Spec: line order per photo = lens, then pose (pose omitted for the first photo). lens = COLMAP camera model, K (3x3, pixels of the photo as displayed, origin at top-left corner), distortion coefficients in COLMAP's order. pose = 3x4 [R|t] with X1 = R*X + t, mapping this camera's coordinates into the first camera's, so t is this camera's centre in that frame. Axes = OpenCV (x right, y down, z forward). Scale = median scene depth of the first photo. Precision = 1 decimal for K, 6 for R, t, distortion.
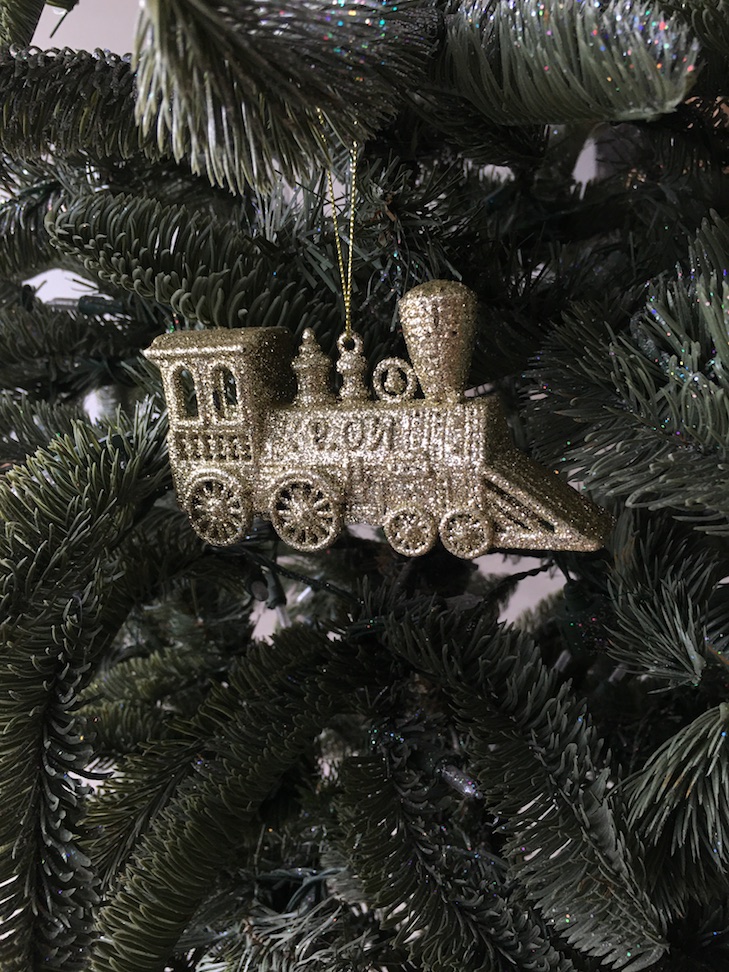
lens RADIAL K [[878.0, 0, 373.1], [0, 878.0, 478.8], [0, 0, 1]] dist [0.078073, -0.161301]
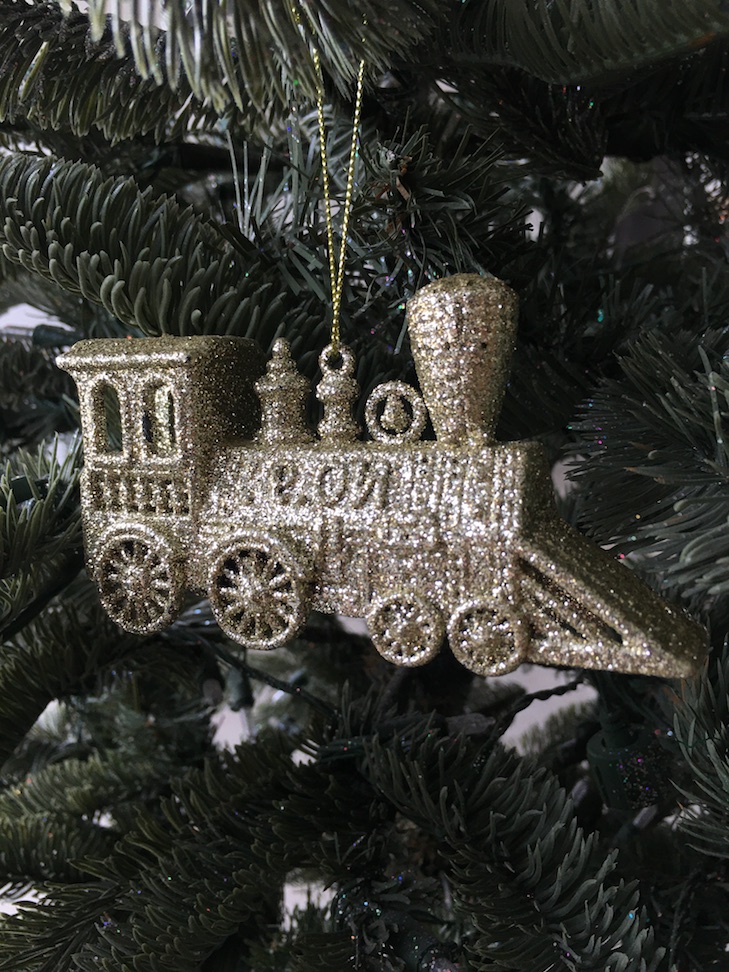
lens RADIAL K [[878.0, 0, 373.1], [0, 878.0, 478.8], [0, 0, 1]] dist [0.078073, -0.161301]
pose [[0.998102, 0.061149, -0.007317, 0.014636], [-0.061577, 0.992779, -0.102944, 0.014739], [0.000969, 0.103199, 0.994660, 0.289736]]
